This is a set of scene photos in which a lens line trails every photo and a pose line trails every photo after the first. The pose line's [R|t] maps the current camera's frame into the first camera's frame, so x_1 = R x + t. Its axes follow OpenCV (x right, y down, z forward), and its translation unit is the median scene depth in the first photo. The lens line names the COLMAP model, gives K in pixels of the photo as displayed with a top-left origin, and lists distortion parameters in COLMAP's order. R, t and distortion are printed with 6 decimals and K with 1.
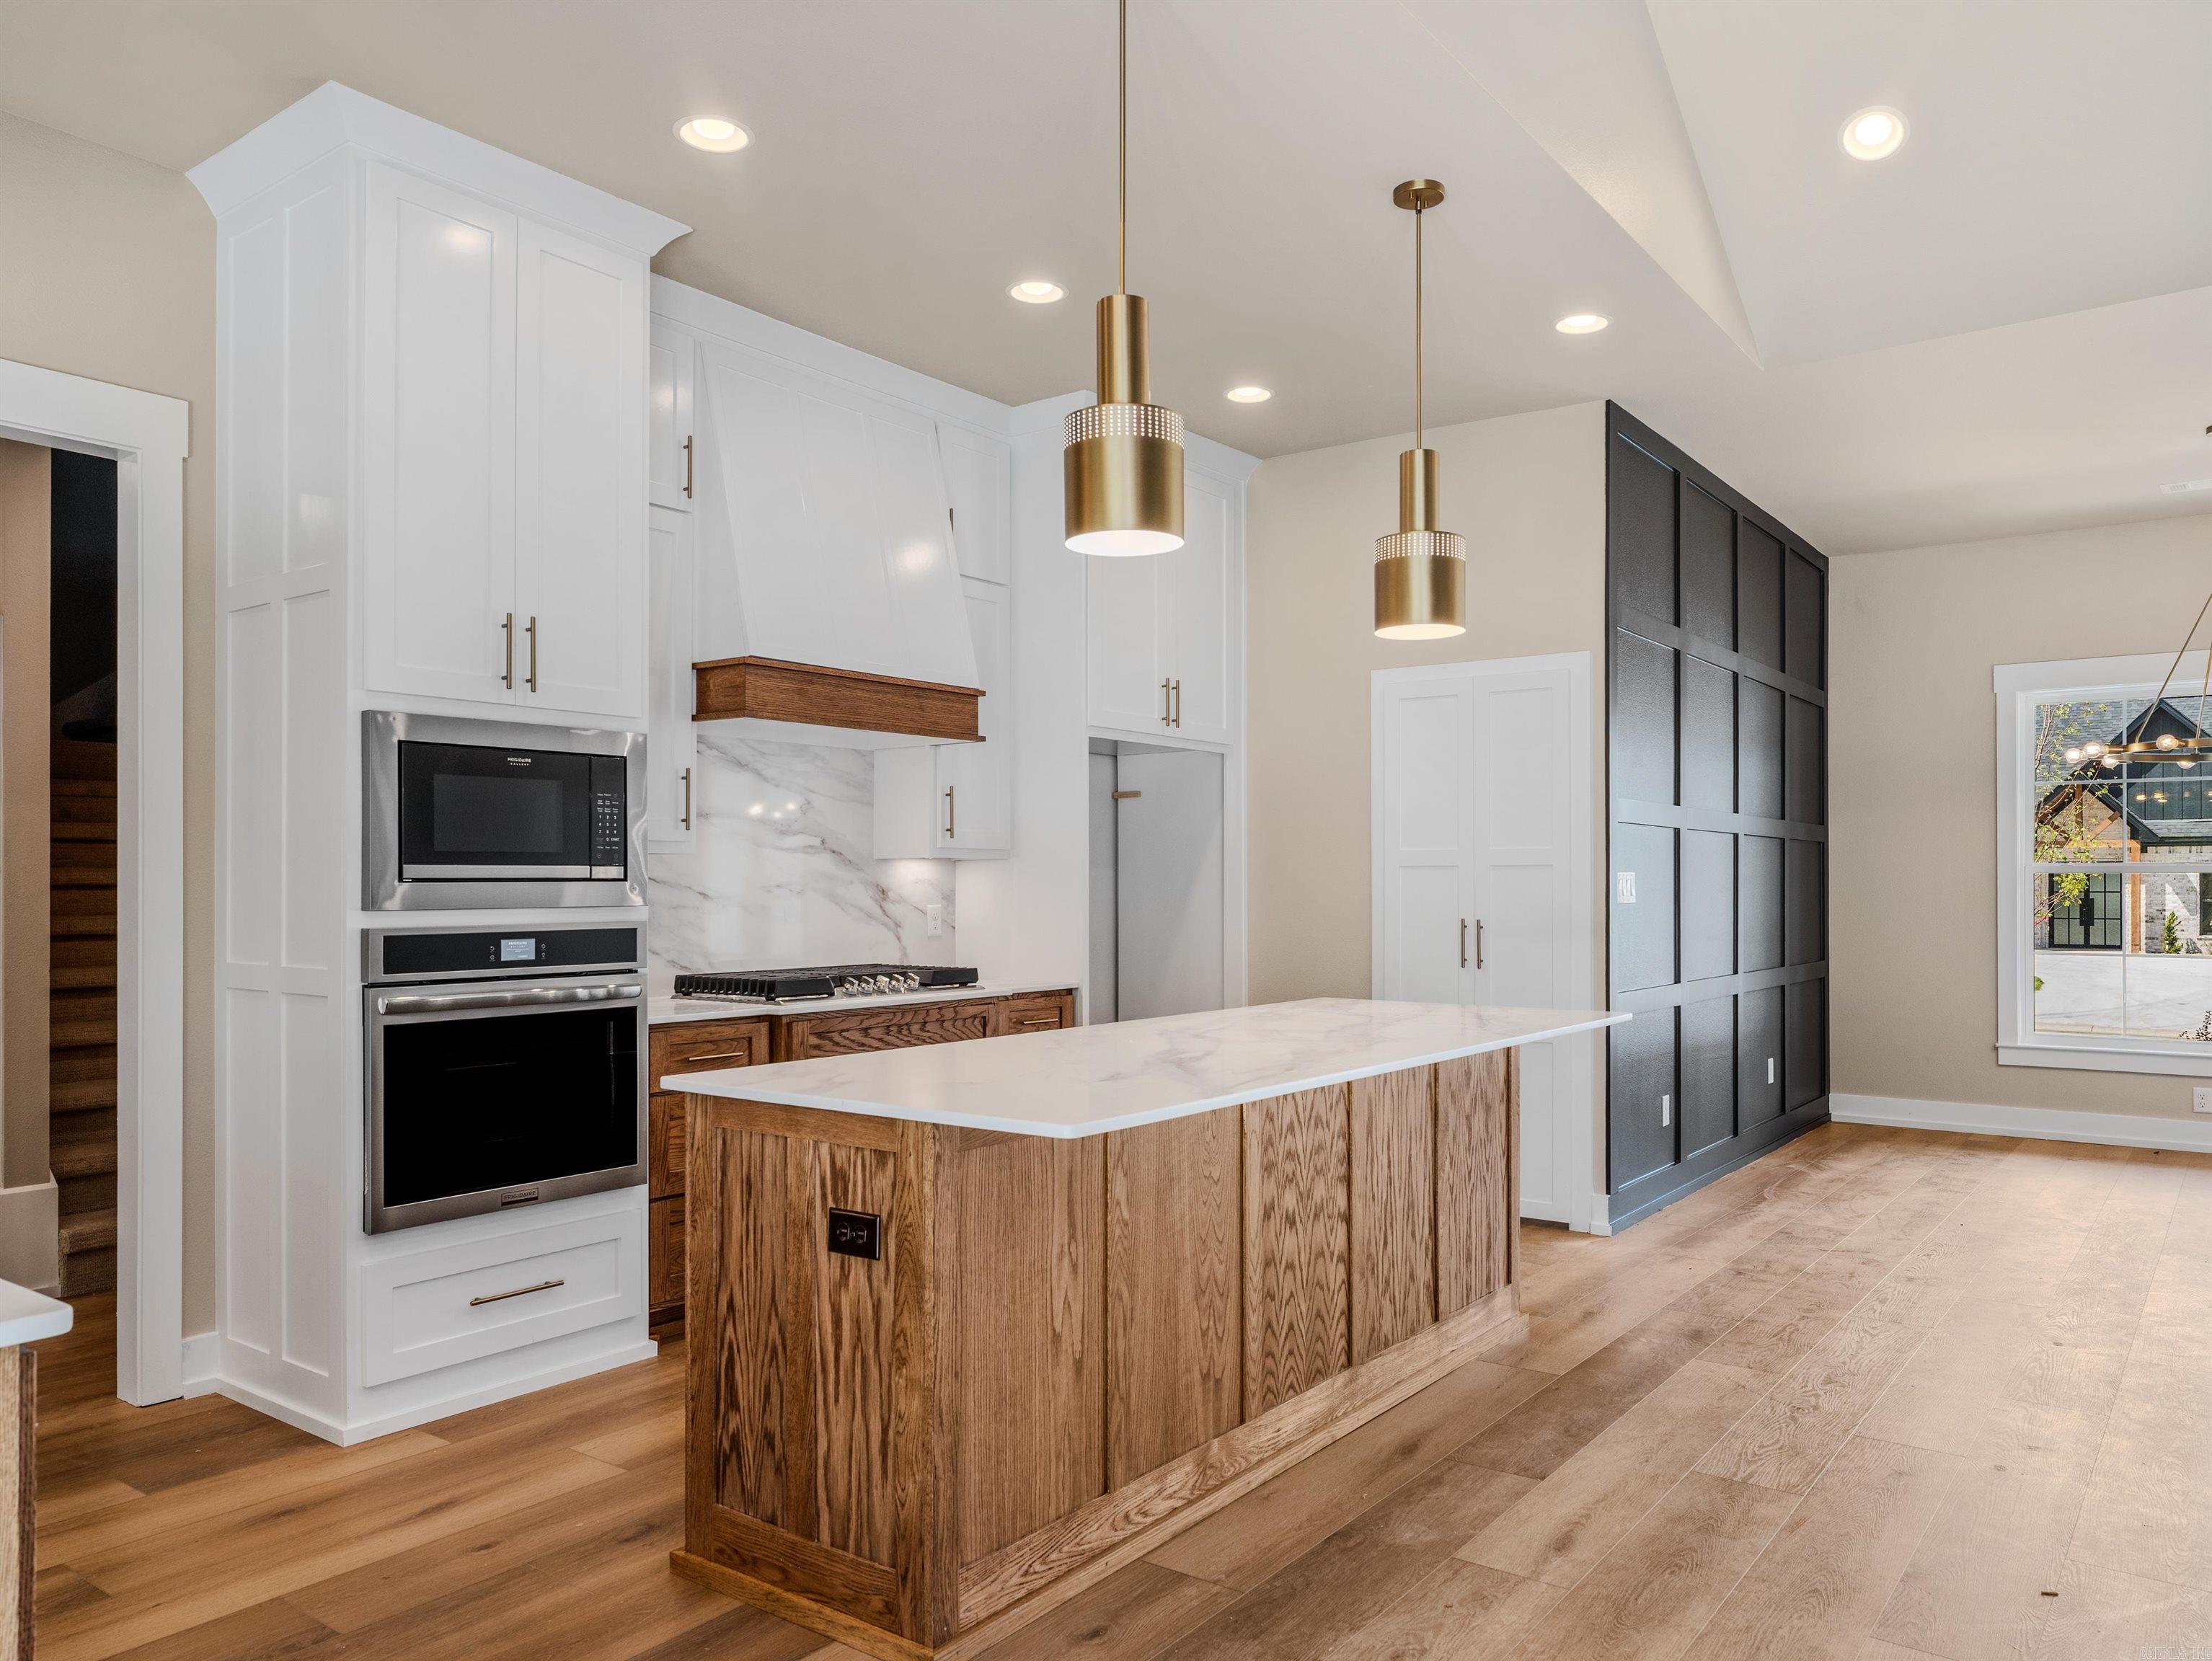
lens RADIAL K [[1554.8, 0, 1109.4], [0, 1554.8, 877.5], [0, 0, 1]] dist [-0.001851, -0.007697]
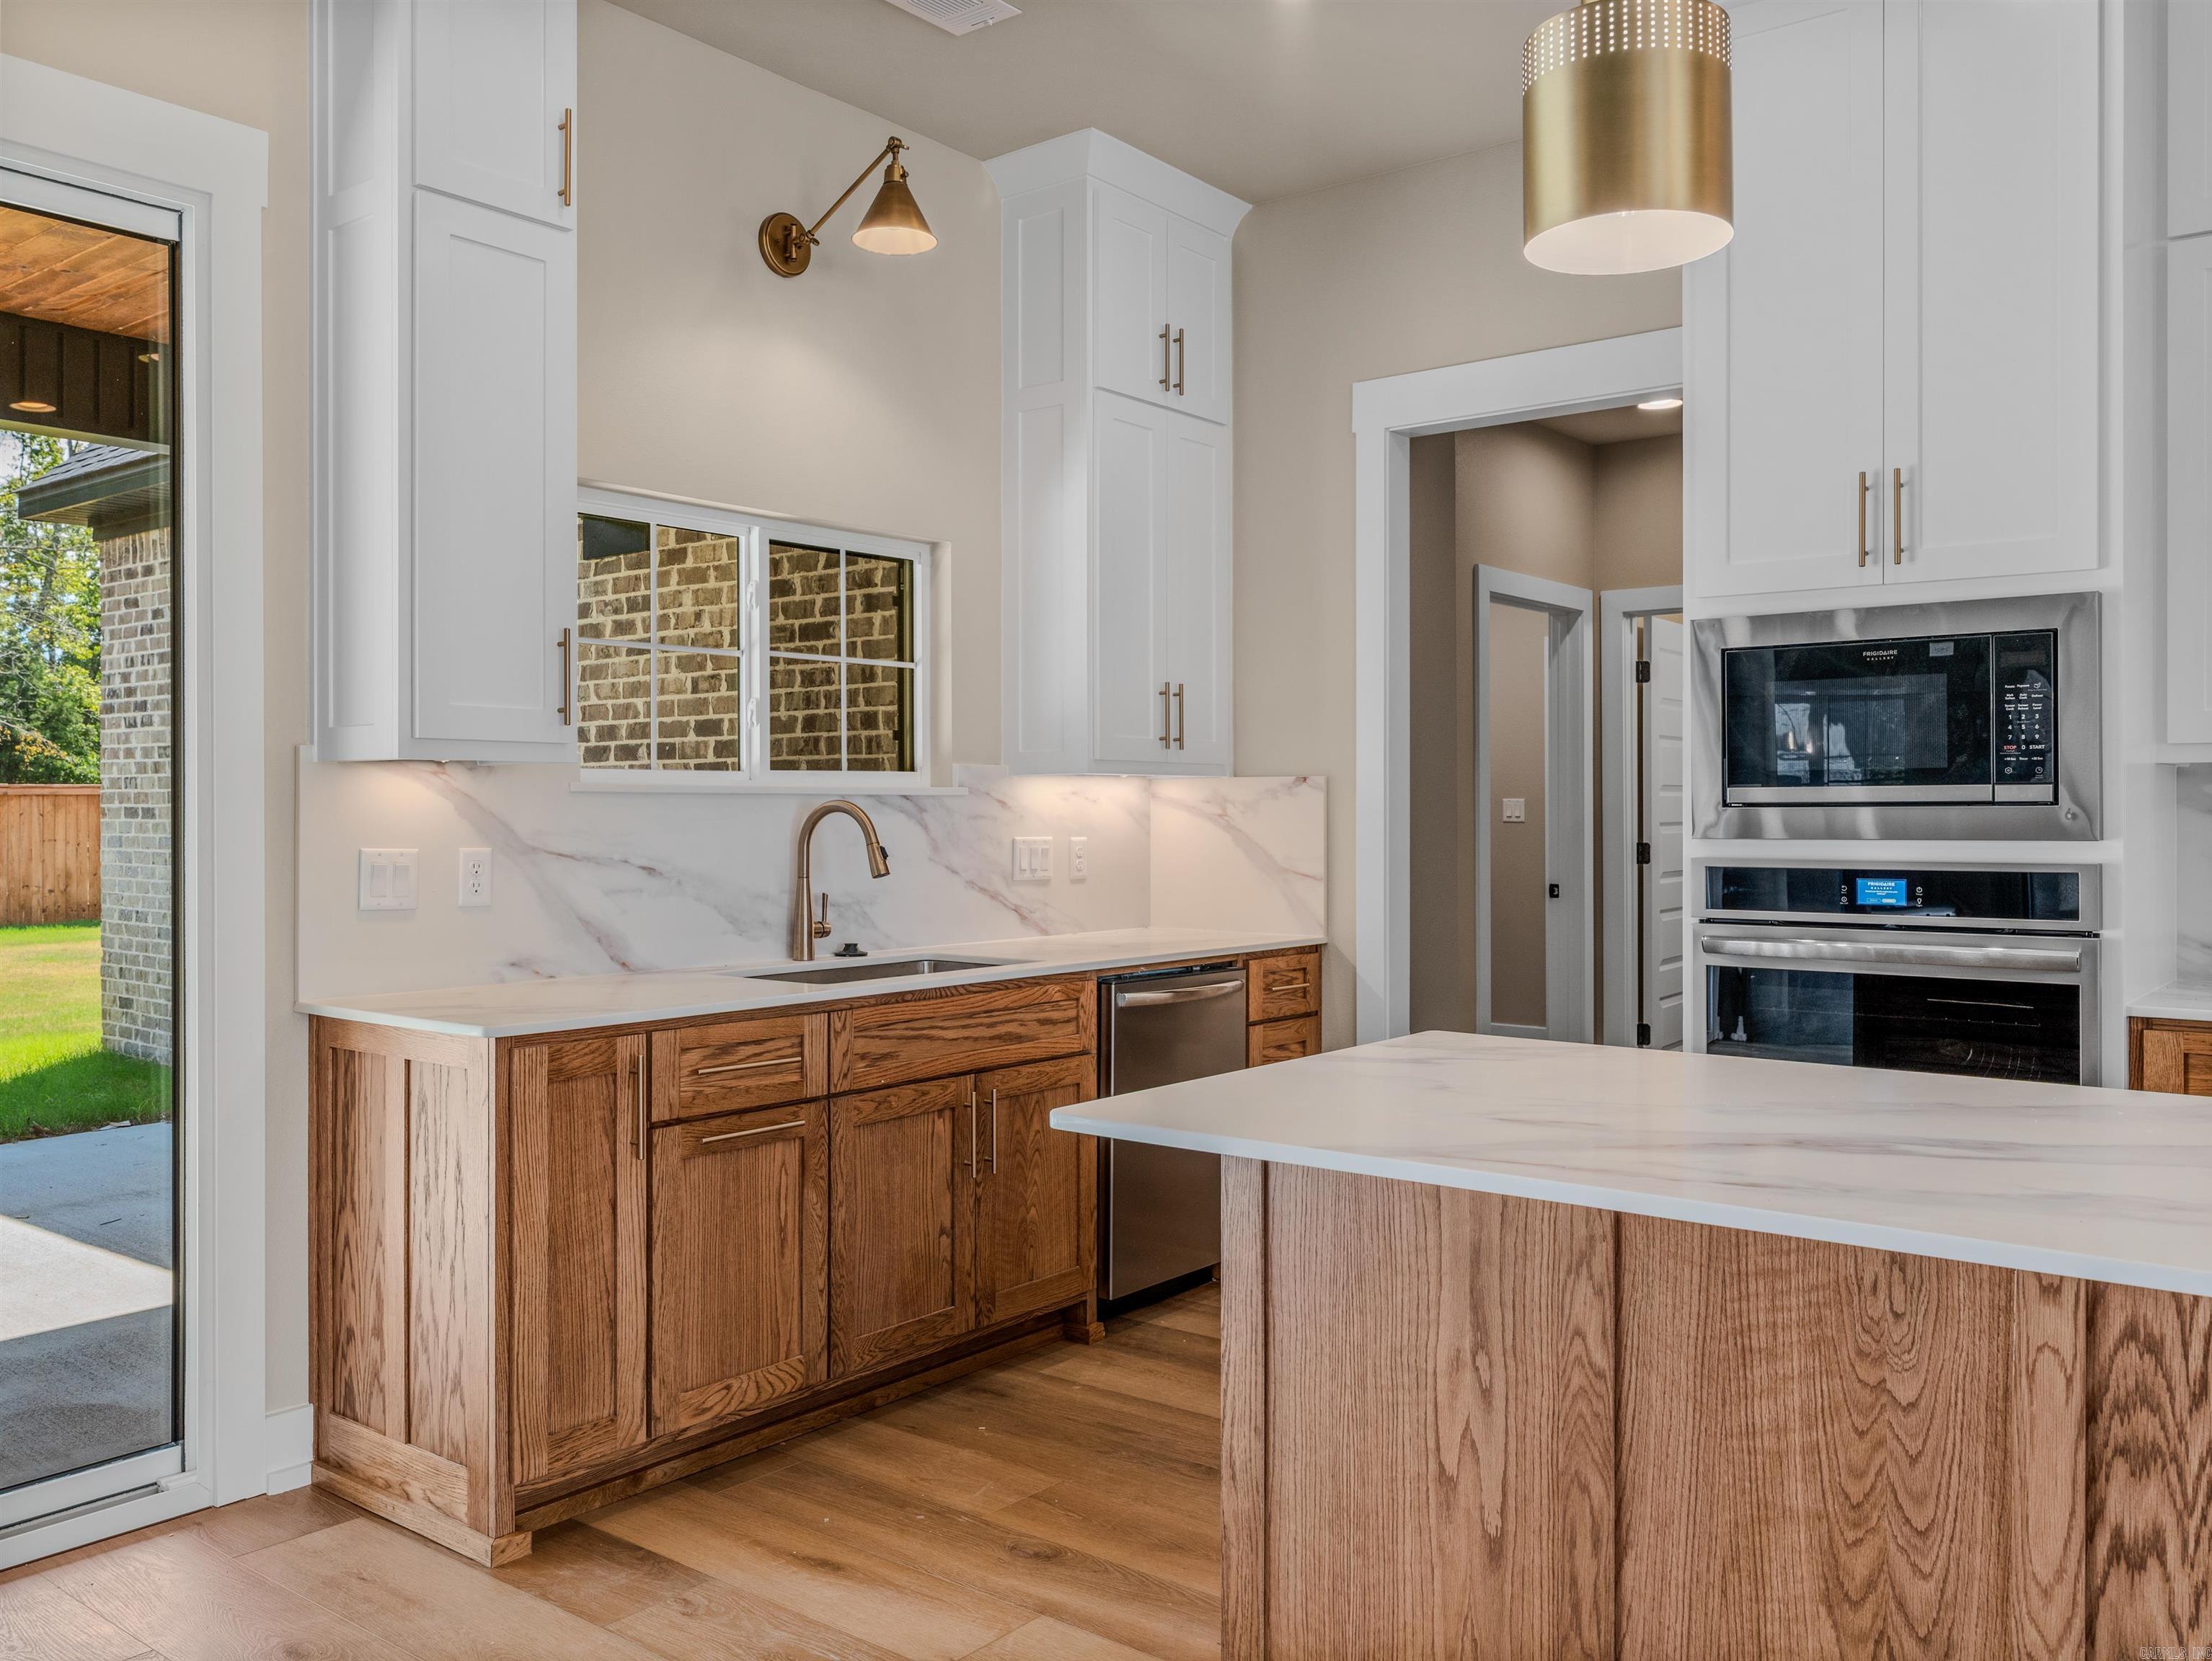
lens RADIAL K [[1781.1, 0, 1099.6], [0, 1781.1, 807.2], [0, 0, 1]] dist [-0.001809, 0.004073]
pose [[-0.026386, 0.000785, -0.999652, 0.530820], [0.005408, 0.999985, 0.000643, 0.000366], [0.999637, -0.005390, -0.026390, 0.617609]]
